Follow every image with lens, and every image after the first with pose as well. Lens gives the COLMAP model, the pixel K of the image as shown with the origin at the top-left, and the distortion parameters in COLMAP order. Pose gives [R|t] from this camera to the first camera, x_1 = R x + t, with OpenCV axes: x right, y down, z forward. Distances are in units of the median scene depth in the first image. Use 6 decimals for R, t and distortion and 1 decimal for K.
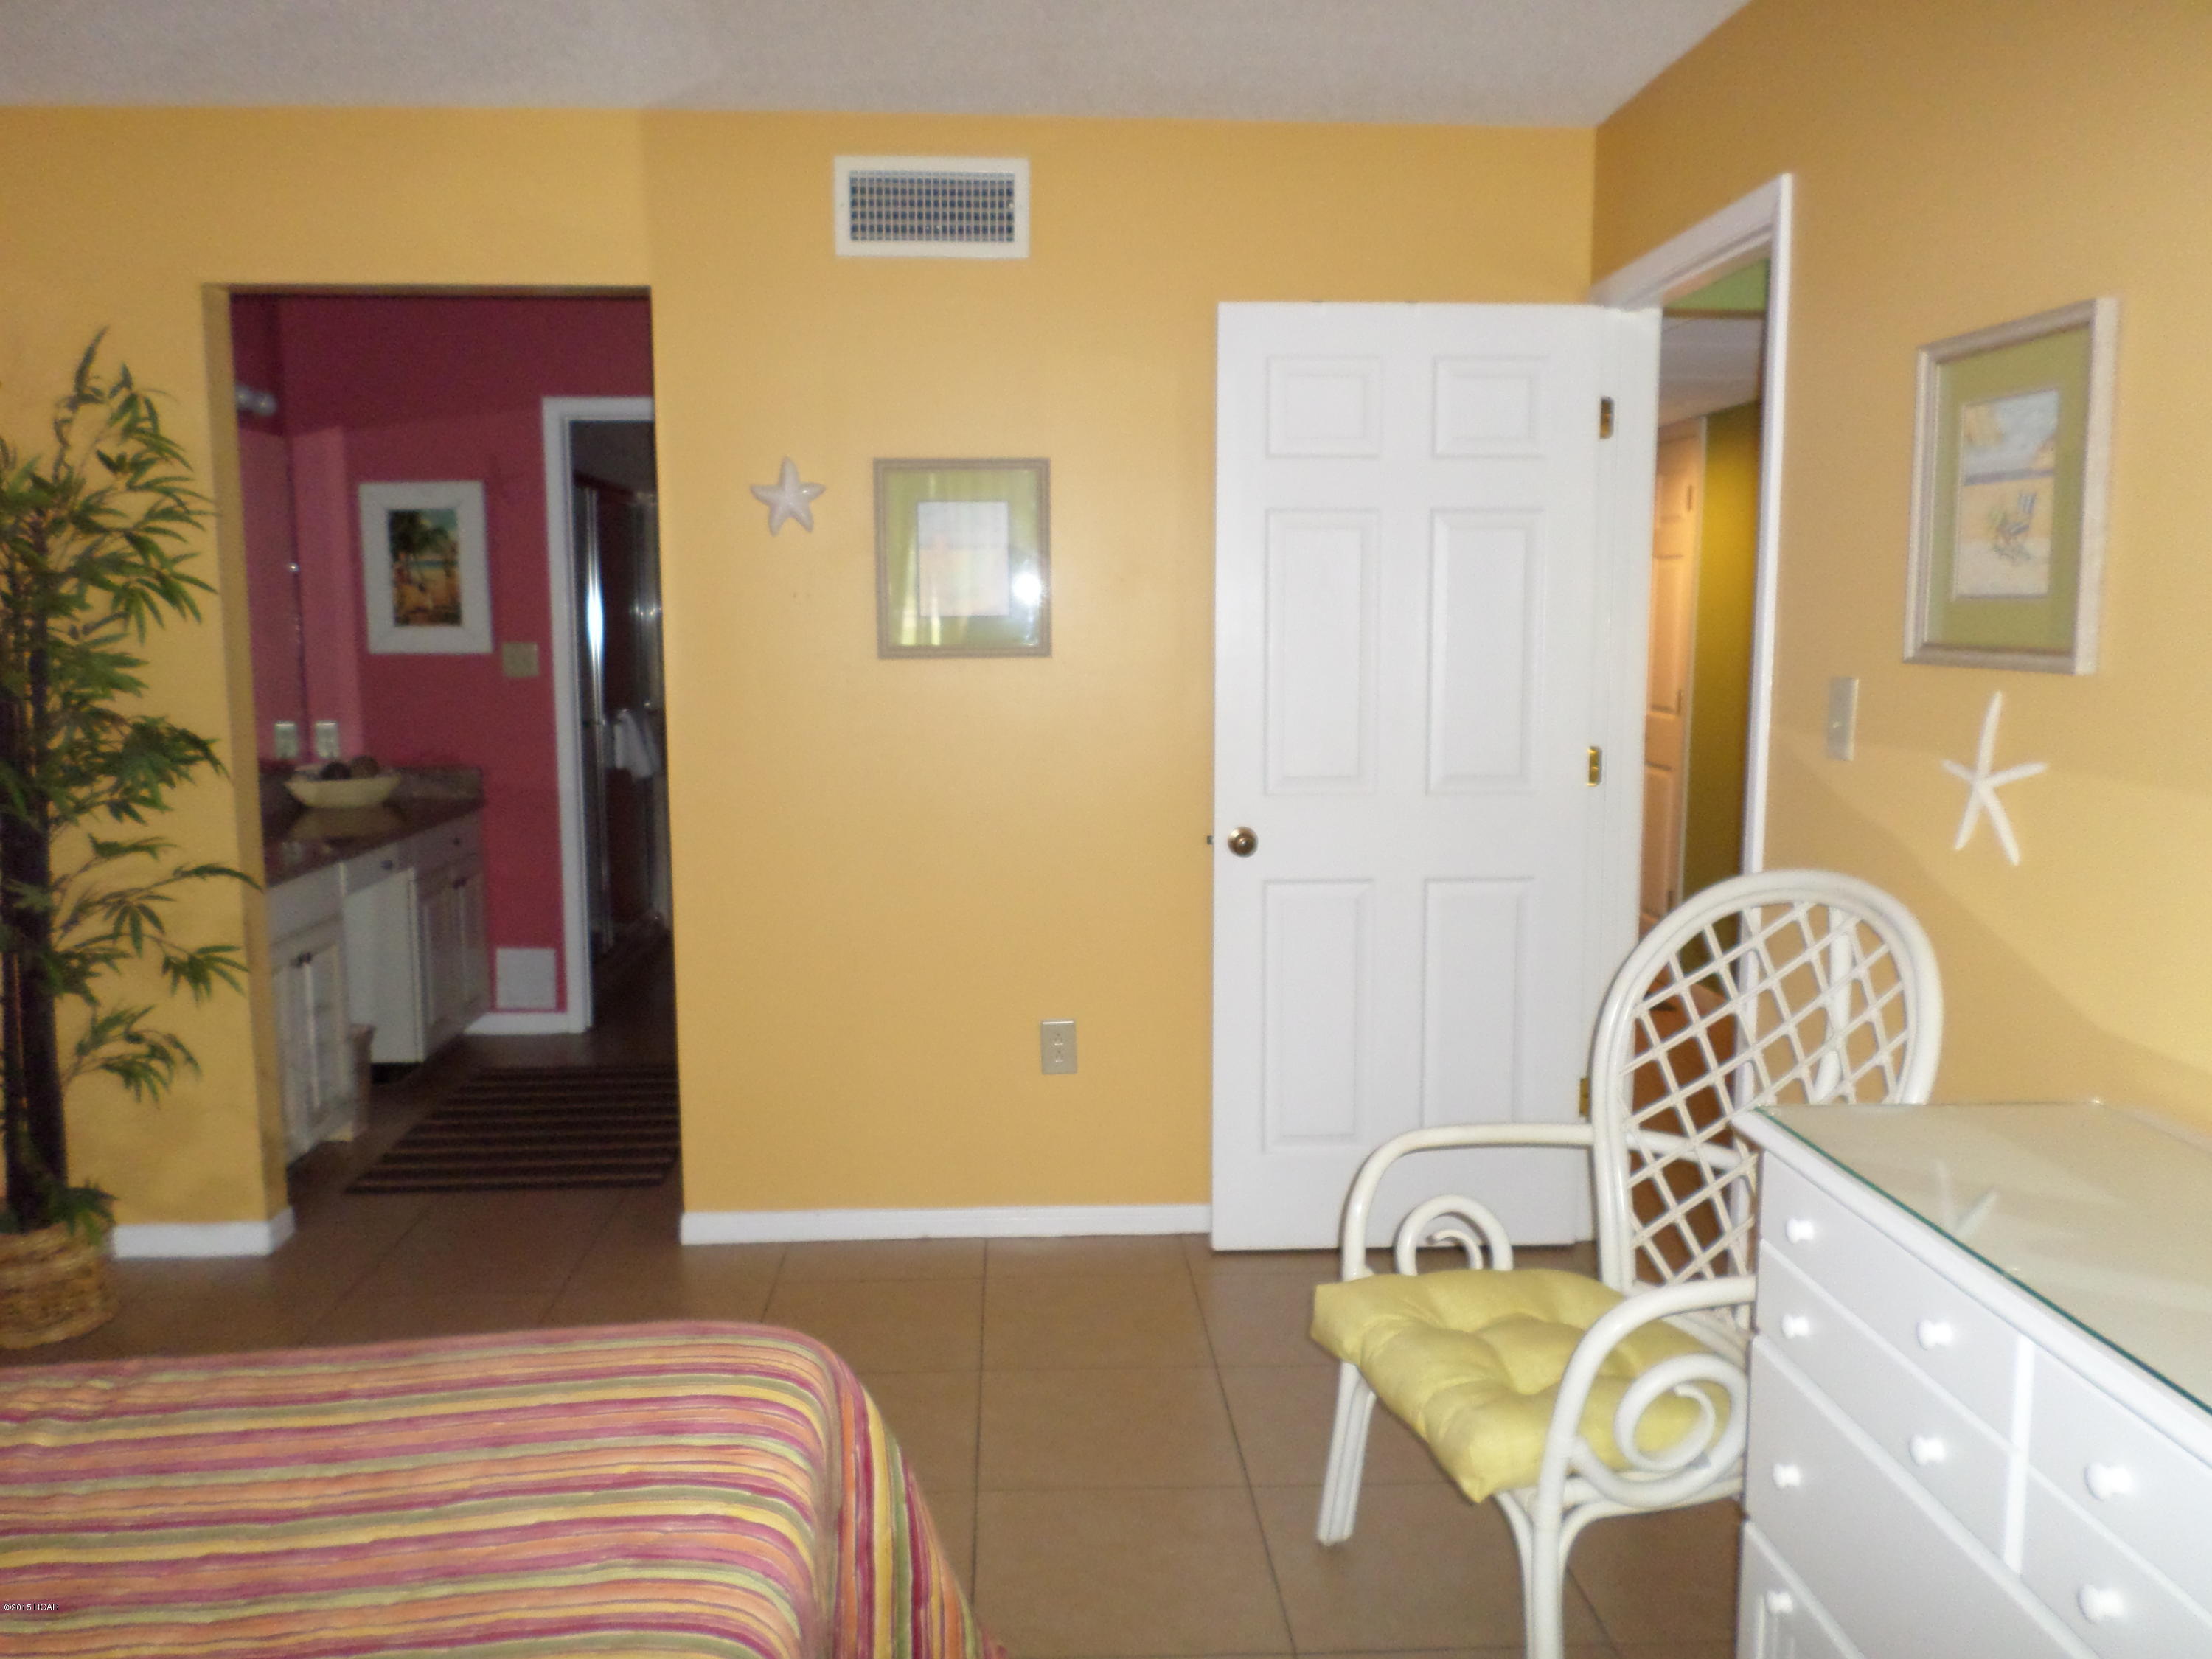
lens RADIAL K [[1679.9, 0, 1089.8], [0, 1679.9, 821.6], [0, 0, 1]] dist [-0.006339, -0.000346]
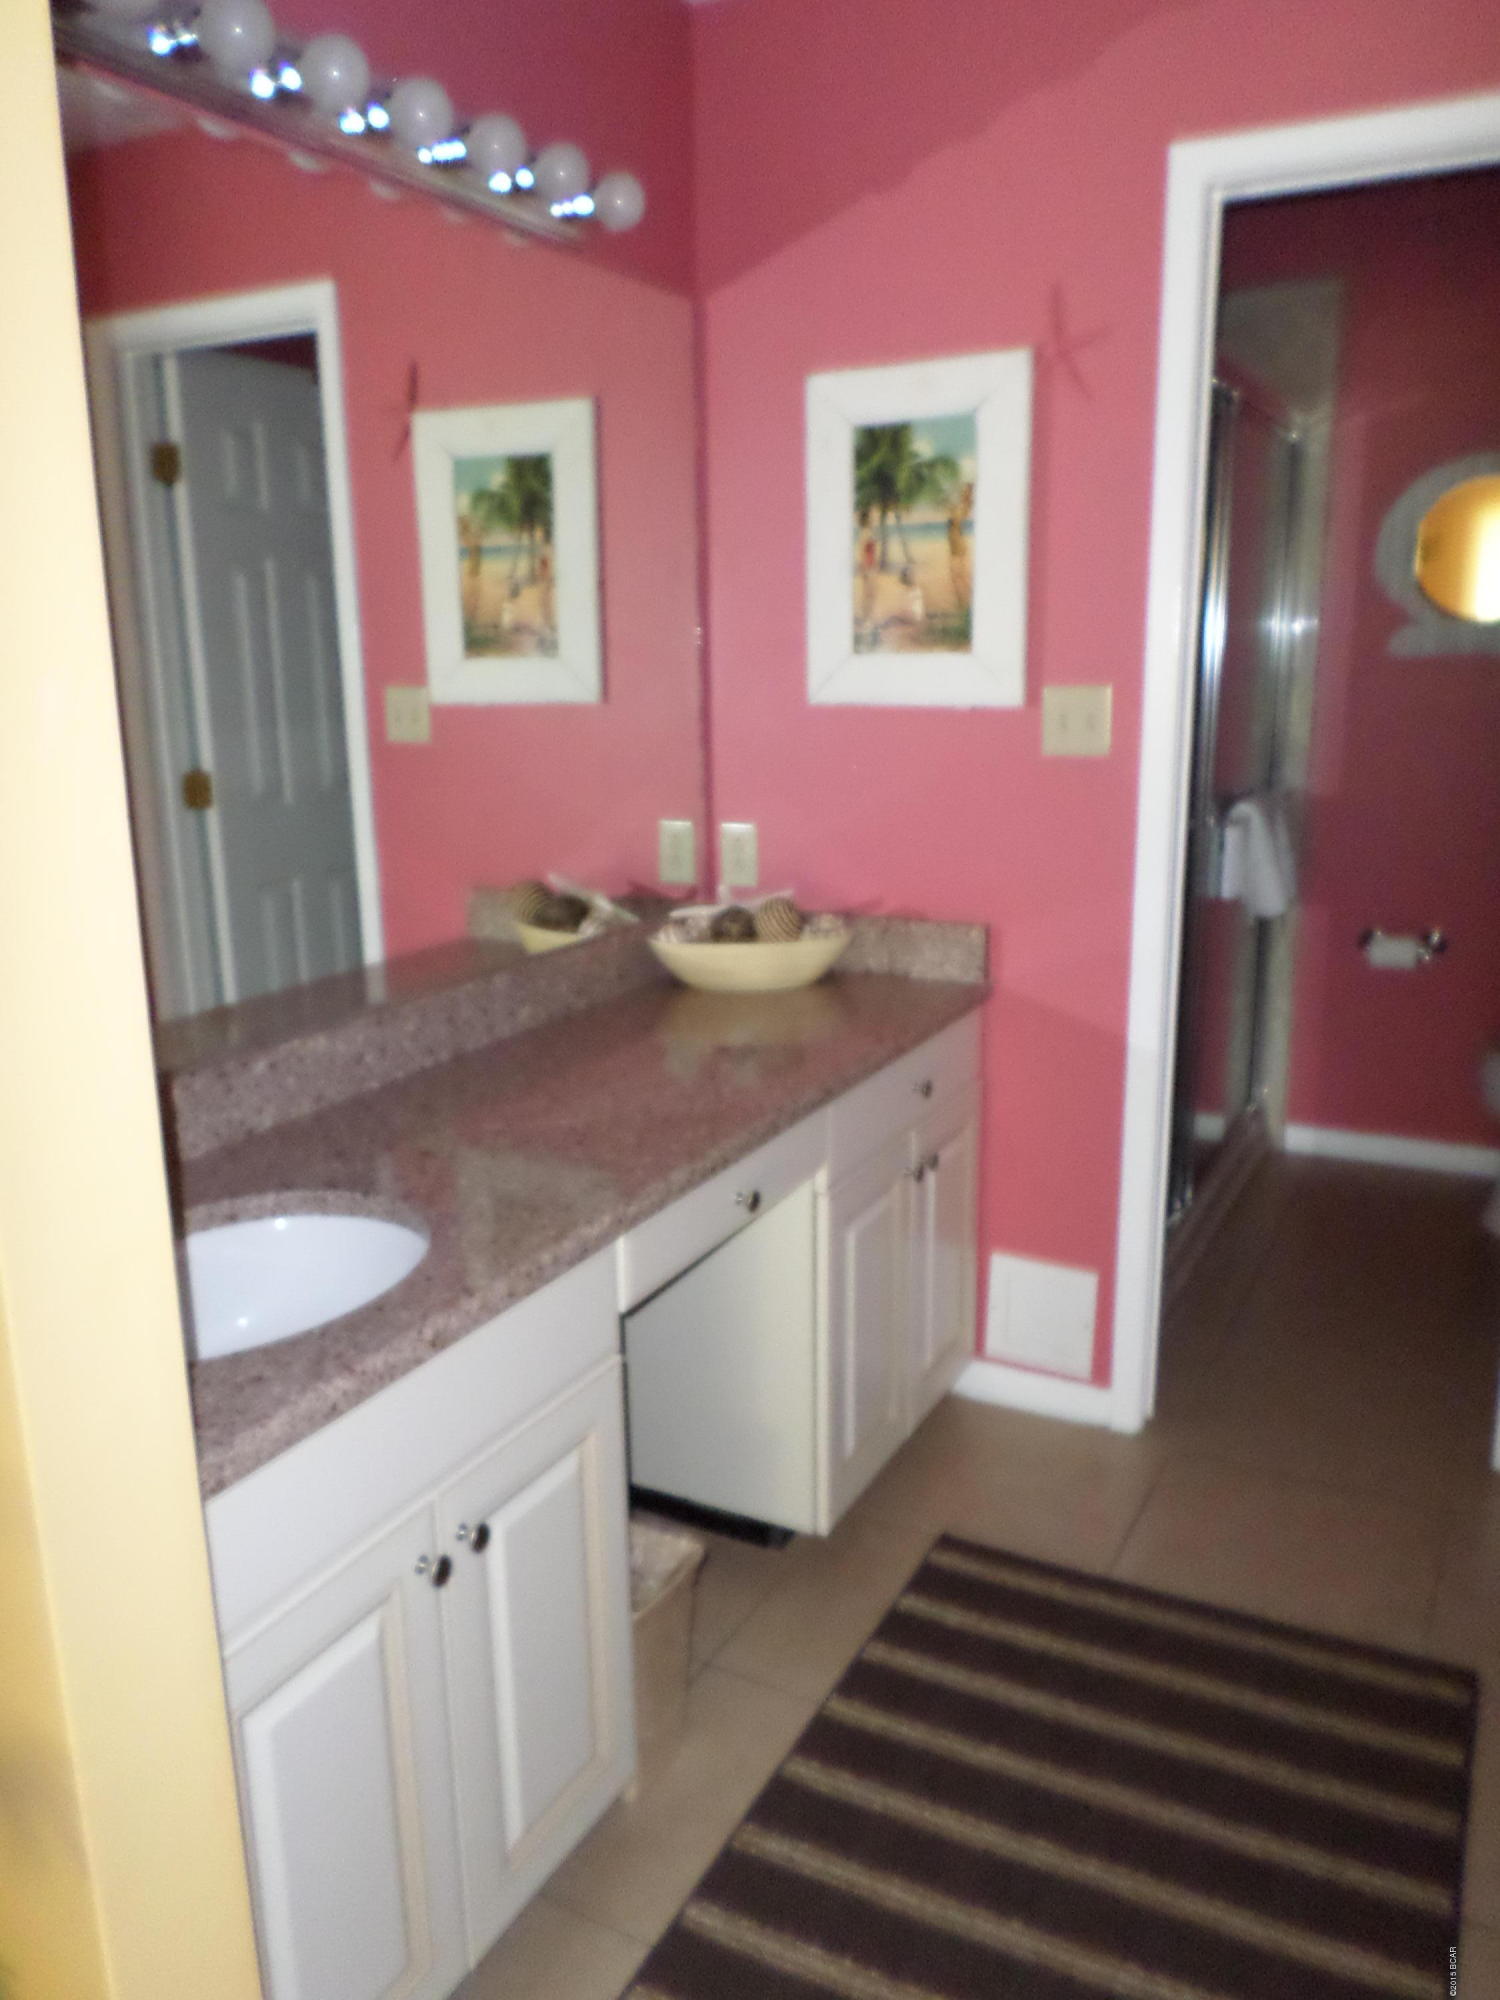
lens RADIAL K [[1518.9, 0, 749.0], [0, 1518.9, 989.5], [0, 0, 1]] dist [-0.006339, -0.000346]
pose [[0.860810, 0.104934, -0.497992, -0.192108], [-0.054399, 0.991878, 0.114971, -0.063975], [0.506011, -0.071878, 0.859527, 0.561858]]
